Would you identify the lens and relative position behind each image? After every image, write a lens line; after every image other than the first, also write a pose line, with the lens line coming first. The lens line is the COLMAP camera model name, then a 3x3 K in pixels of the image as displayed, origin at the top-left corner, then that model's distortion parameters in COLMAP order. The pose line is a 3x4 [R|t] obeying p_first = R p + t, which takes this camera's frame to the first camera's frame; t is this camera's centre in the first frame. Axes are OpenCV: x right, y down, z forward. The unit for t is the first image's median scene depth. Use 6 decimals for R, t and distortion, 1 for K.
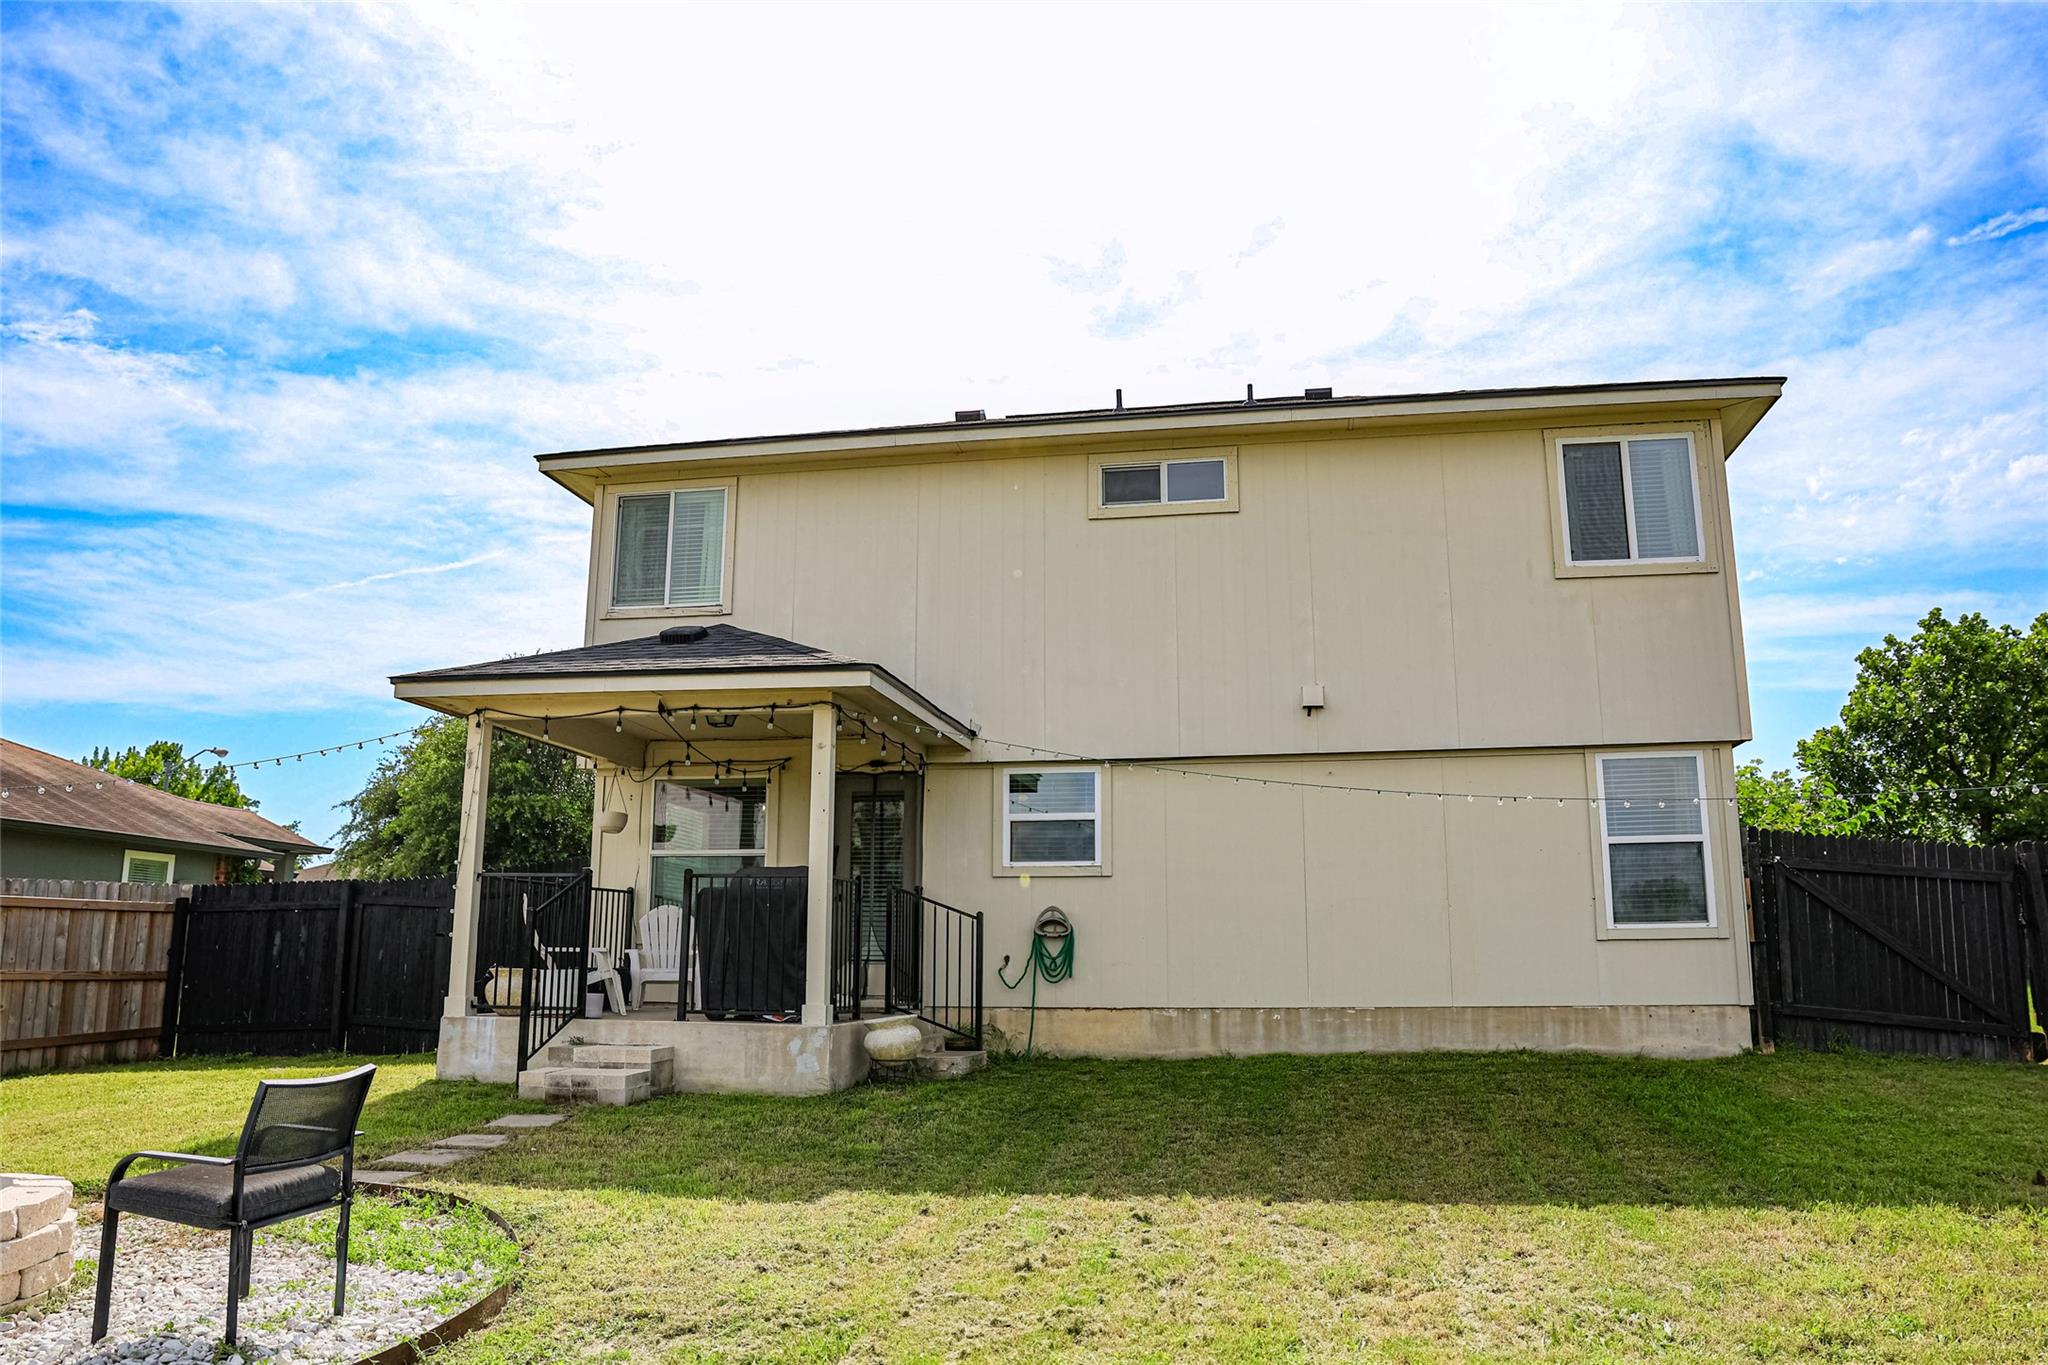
lens RADIAL K [[1457.2, 0, 1024.0], [0, 1457.2, 682.5], [0, 0, 1]] dist [-0.117011, 0.098823]
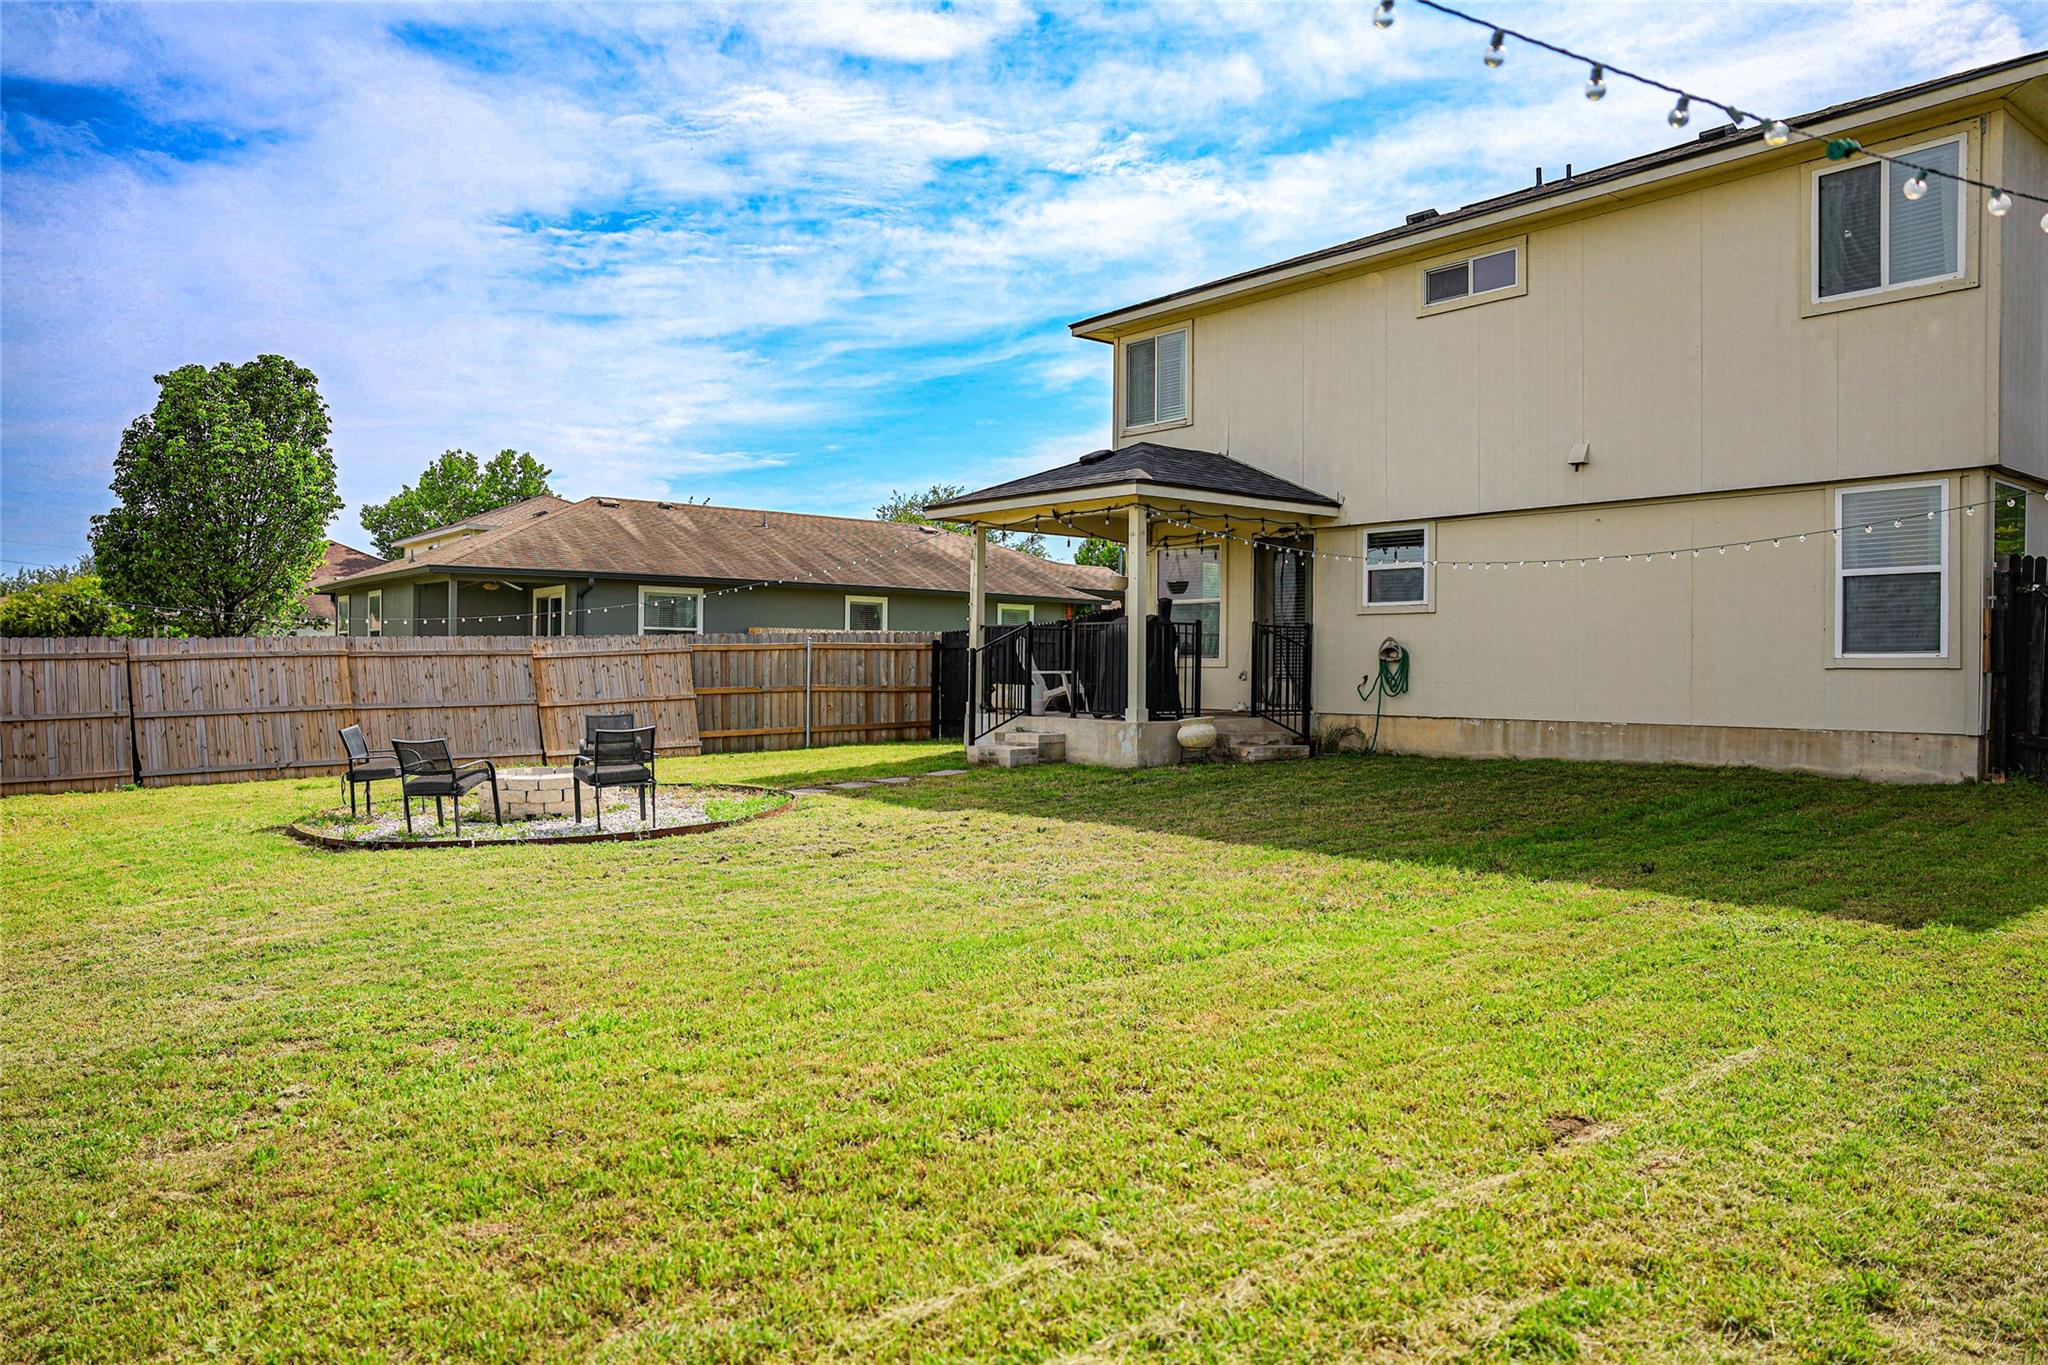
lens RADIAL K [[1412.6, 0, 1024.0], [0, 1412.6, 682.5], [0, 0, 1]] dist [-0.113790, 0.097602]
pose [[0.757641, 0.008971, -0.652609, 0.579253], [0.118981, 0.981252, 0.151620, -0.031293], [0.641734, -0.192522, 0.742369, -0.123323]]
